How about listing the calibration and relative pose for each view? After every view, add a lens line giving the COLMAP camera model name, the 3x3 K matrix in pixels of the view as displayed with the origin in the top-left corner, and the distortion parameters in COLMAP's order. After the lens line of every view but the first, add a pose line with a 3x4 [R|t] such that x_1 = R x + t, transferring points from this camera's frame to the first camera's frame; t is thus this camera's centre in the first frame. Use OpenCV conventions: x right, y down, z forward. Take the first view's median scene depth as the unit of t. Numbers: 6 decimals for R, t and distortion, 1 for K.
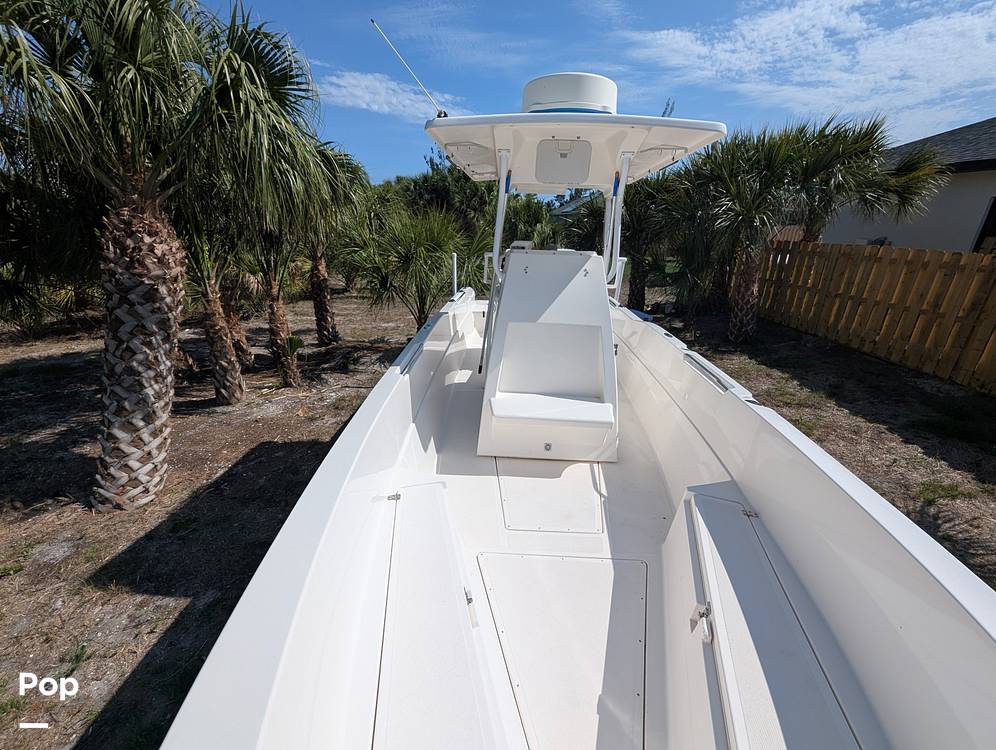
lens RADIAL K [[393.1, 0, 496.6], [0, 393.1, 380.9], [0, 0, 1]] dist [0.002048, 0.000098]
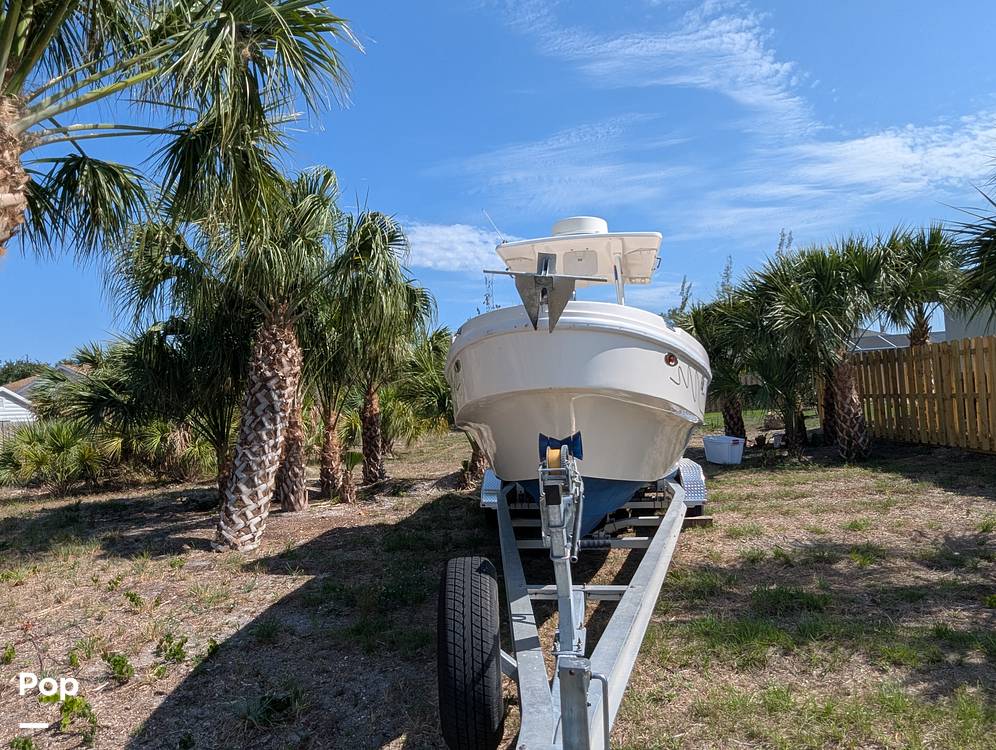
lens RADIAL K [[633.1, 0, 497.3], [0, 633.1, 395.8], [0, 0, 1]] dist [0.010715, -0.000007]
pose [[0.991650, -0.053510, -0.117336, 0.071929], [0.003523, 0.920752, -0.390132, 0.642257], [0.128913, 0.386461, 0.913252, -0.808542]]
